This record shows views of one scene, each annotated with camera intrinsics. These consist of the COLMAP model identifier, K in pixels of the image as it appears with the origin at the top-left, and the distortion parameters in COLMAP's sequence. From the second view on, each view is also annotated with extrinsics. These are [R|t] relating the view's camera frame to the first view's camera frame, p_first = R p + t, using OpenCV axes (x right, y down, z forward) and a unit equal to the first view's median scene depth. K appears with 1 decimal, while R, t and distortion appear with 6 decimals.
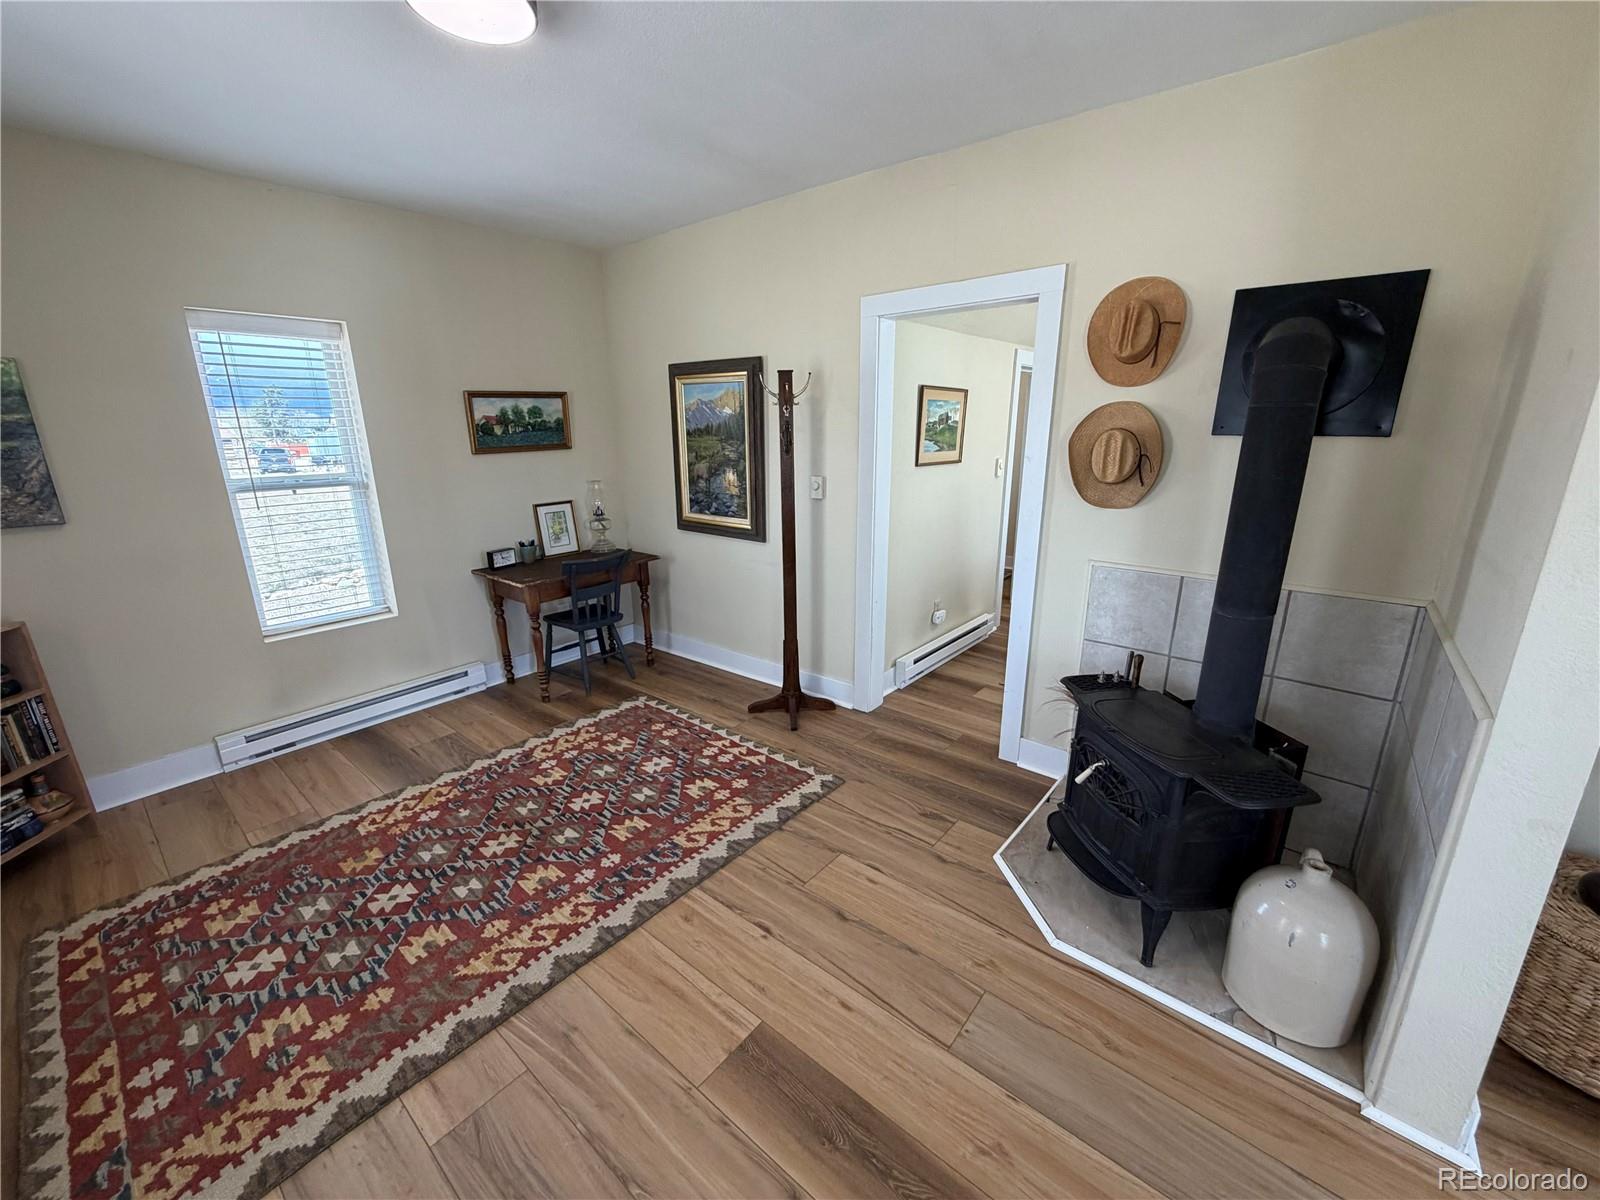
lens RADIAL K [[636.9, 0, 794.7], [0, 636.9, 598.0], [0, 0, 1]] dist [0.001173, -0.000216]
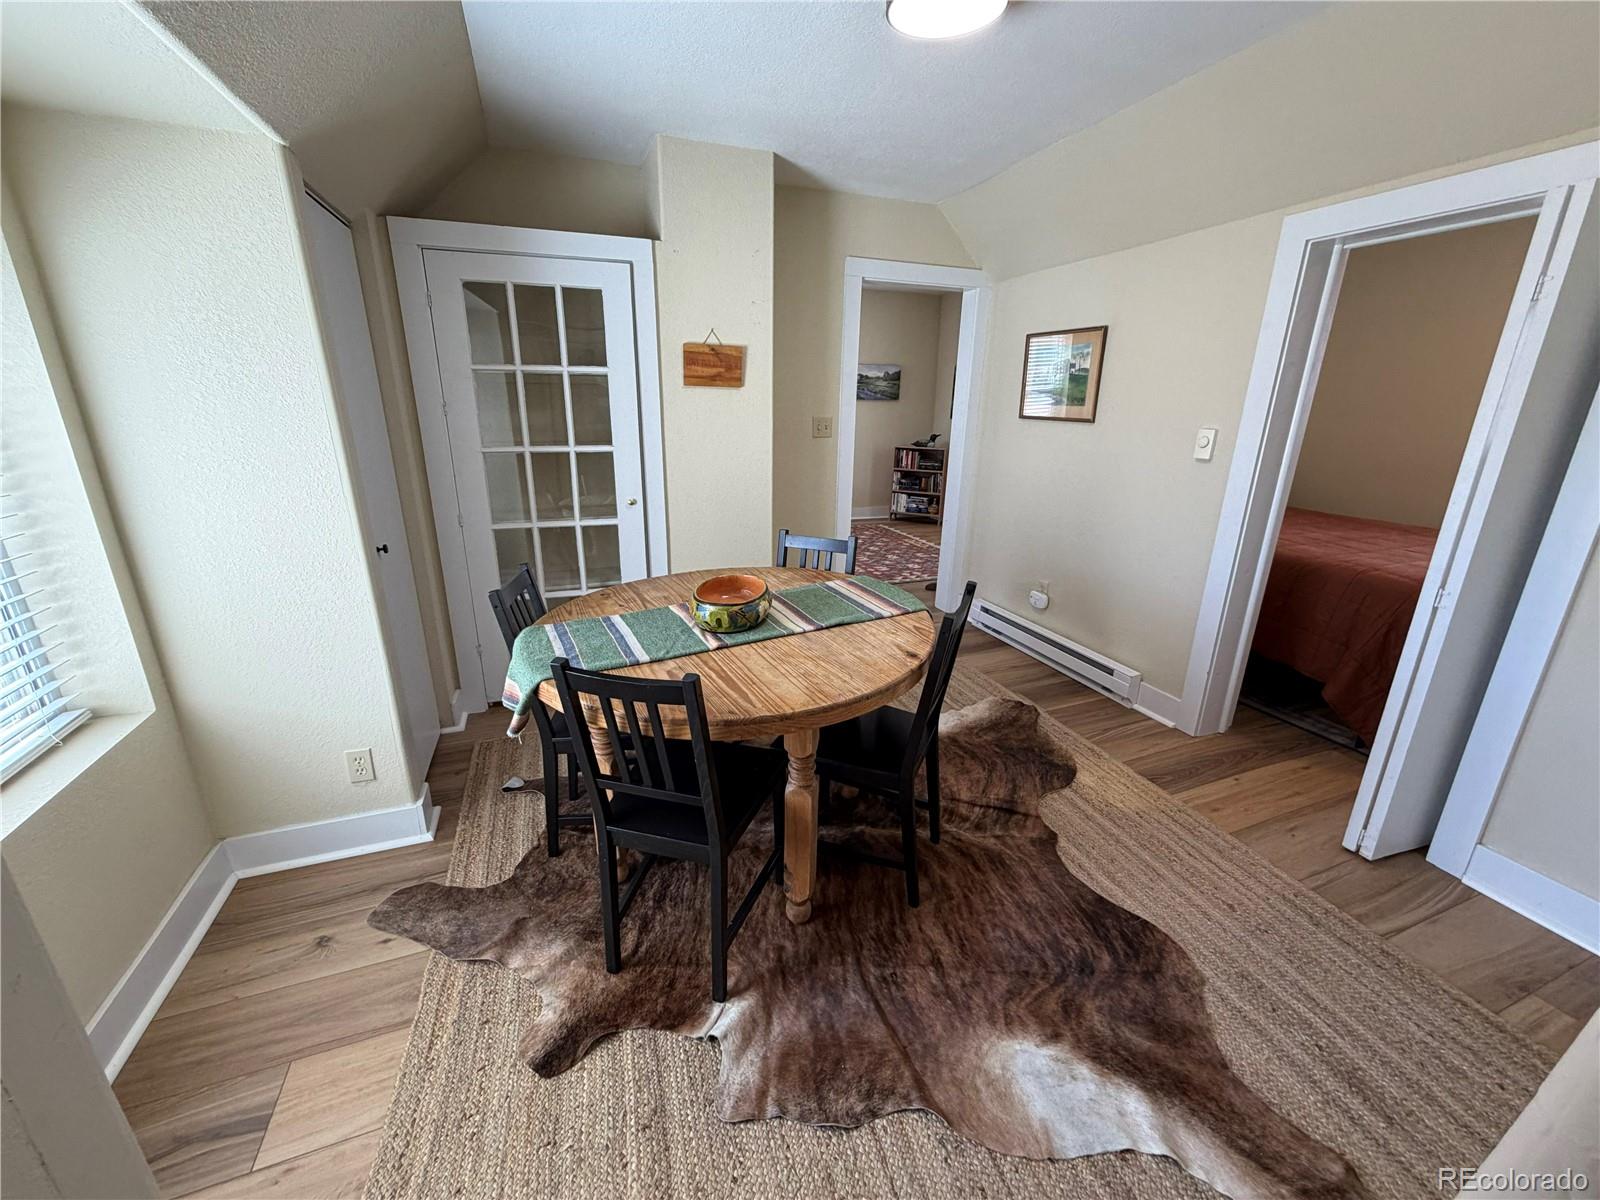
lens RADIAL K [[636.9, 0, 794.7], [0, 636.9, 598.0], [0, 0, 1]] dist [0.001173, -0.000216]
pose [[-0.490046, 0.262229, -0.831319, 1.763327], [-0.239652, 0.876400, 0.417719, -0.406309], [0.838106, 0.403929, -0.366633, 1.647041]]
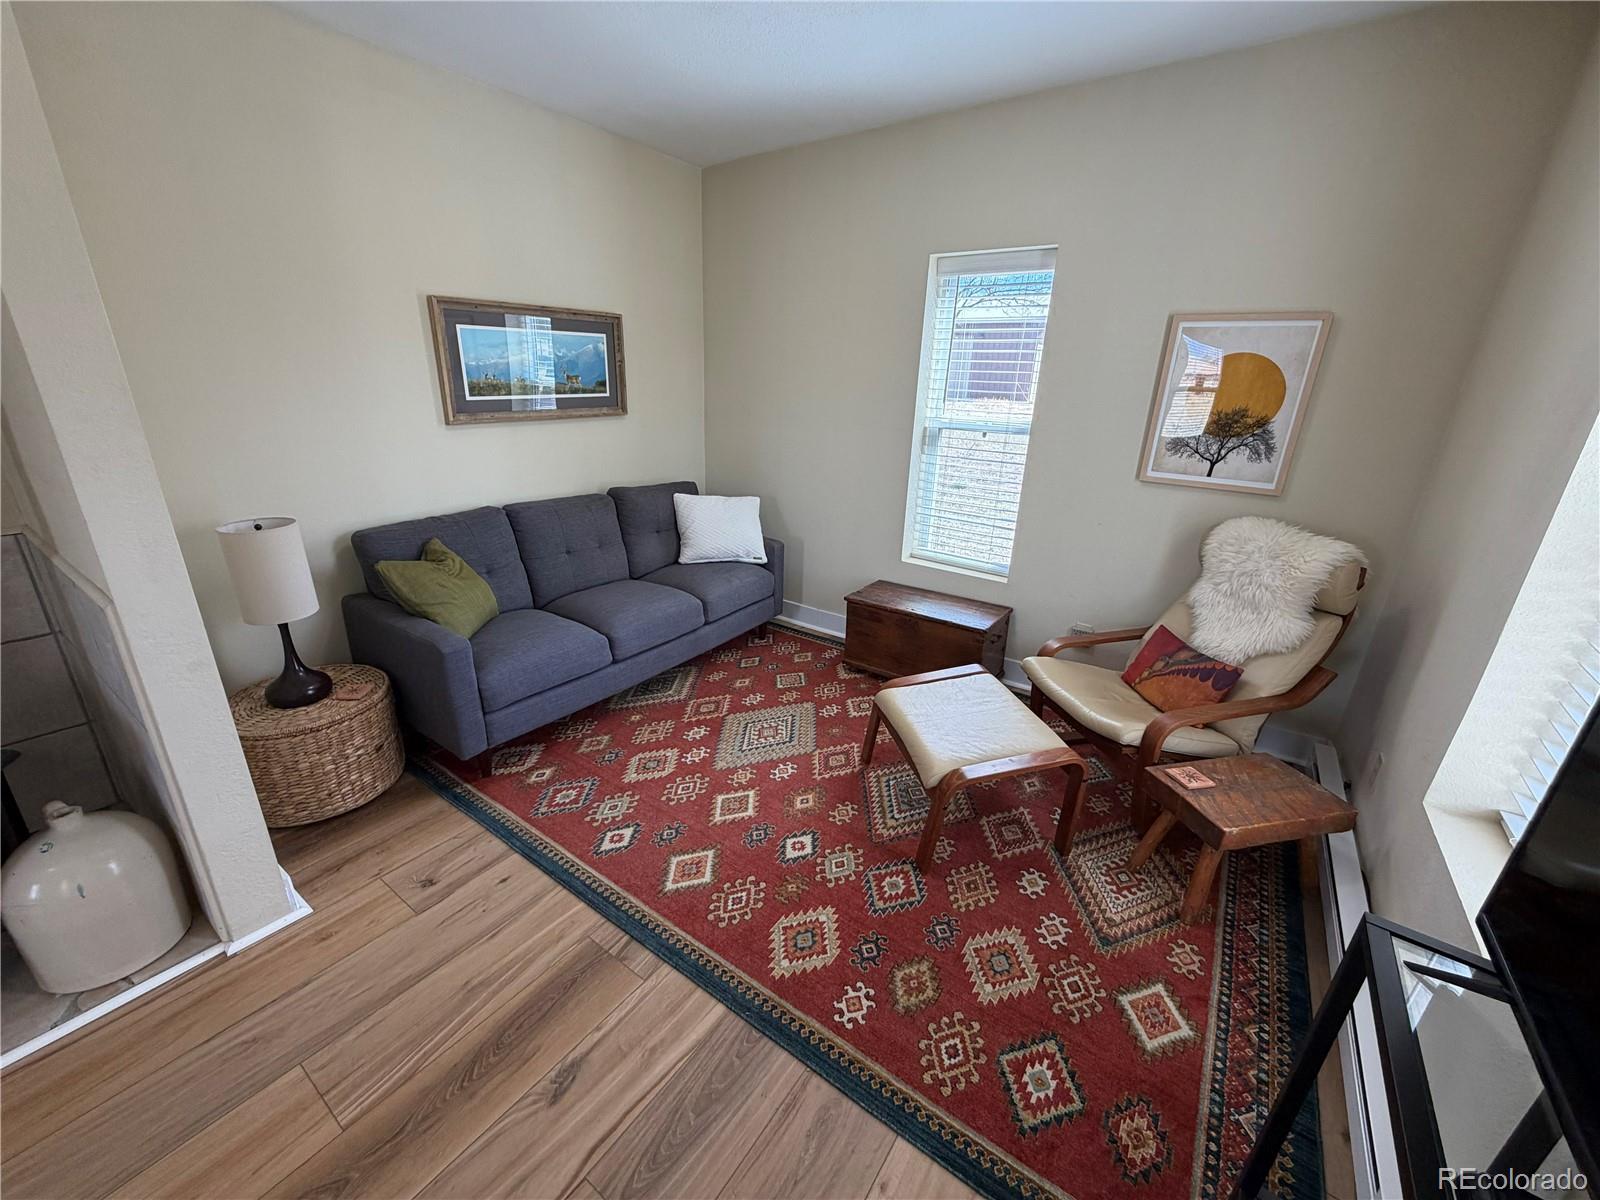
lens RADIAL K [[636.9, 0, 794.7], [0, 636.9, 598.0], [0, 0, 1]] dist [0.001173, -0.000216]
pose [[-0.075793, -0.334662, 0.939285, -0.033481], [0.231846, 0.910263, 0.343030, 0.032539], [-0.969795, 0.243769, 0.008598, -0.094319]]
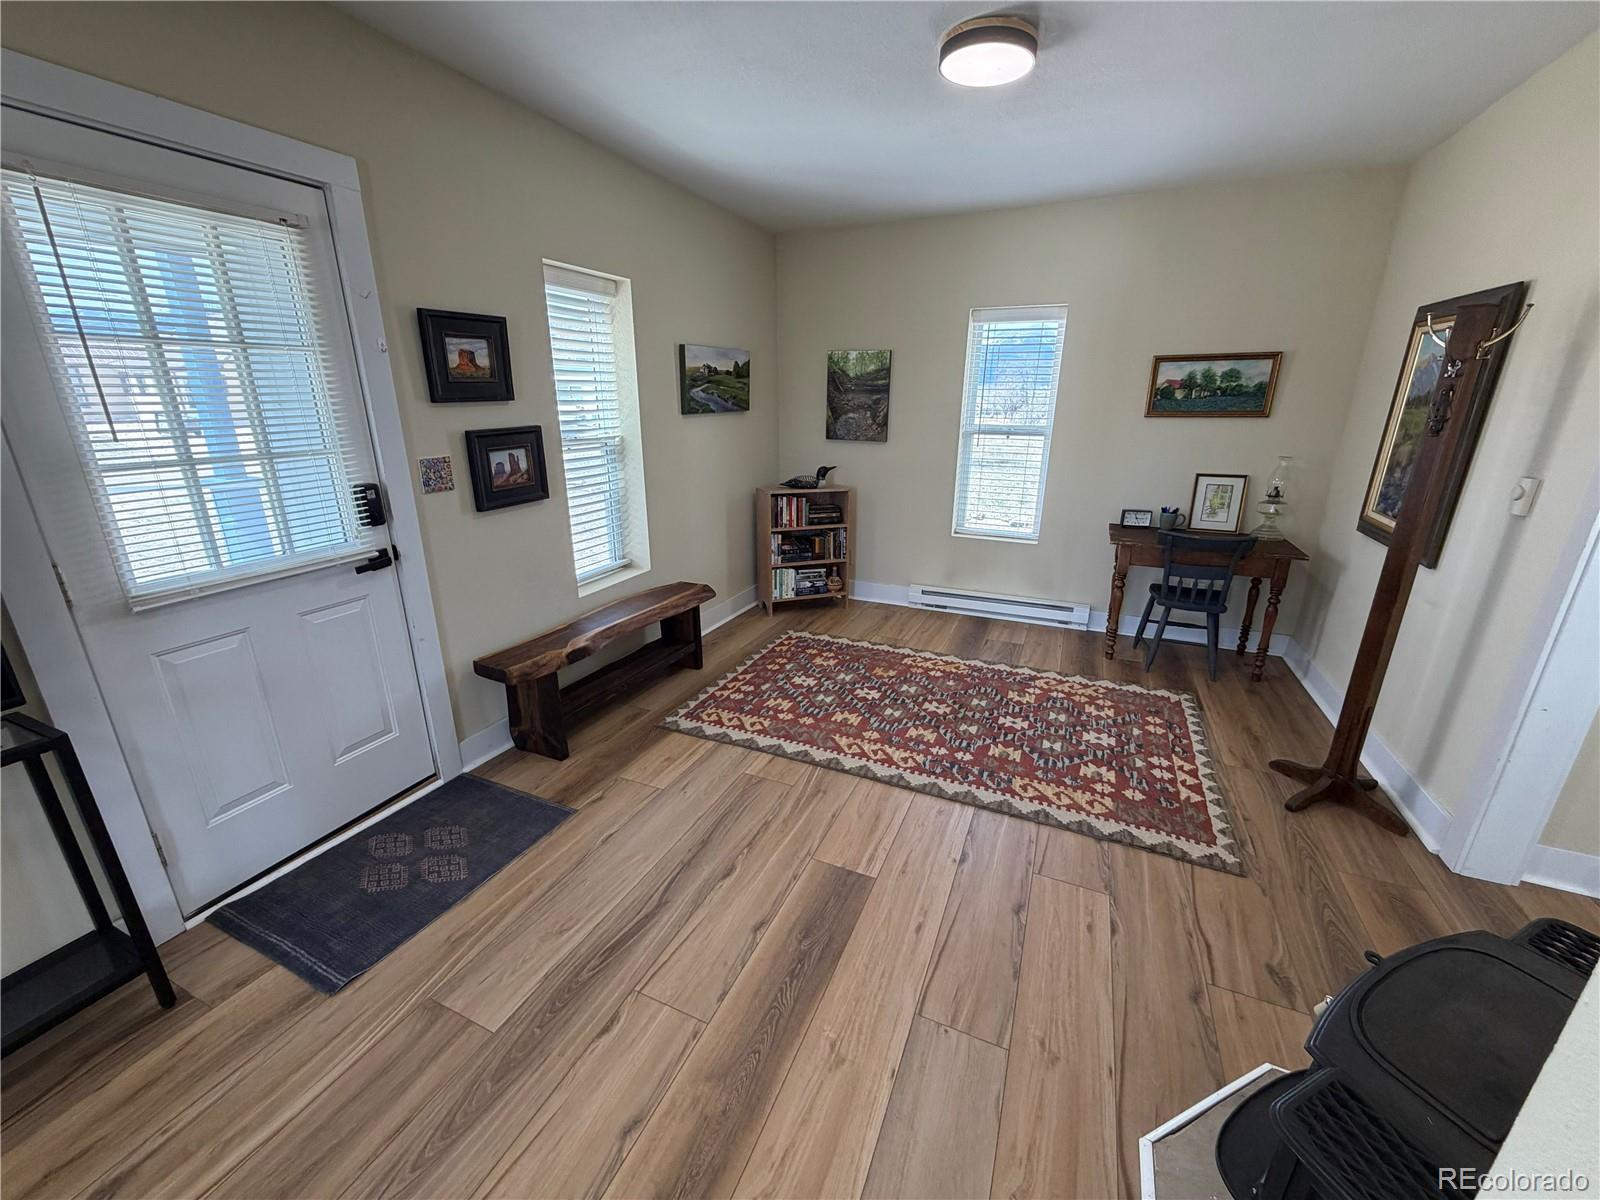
lens RADIAL K [[636.9, 0, 794.7], [0, 636.9, 598.0], [0, 0, 1]] dist [0.001173, -0.000216]
pose [[0.269285, 0.306667, -0.912930, 0.564564], [-0.261568, 0.935603, 0.237129, -0.060614], [0.926859, 0.174938, 0.332158, 0.228965]]
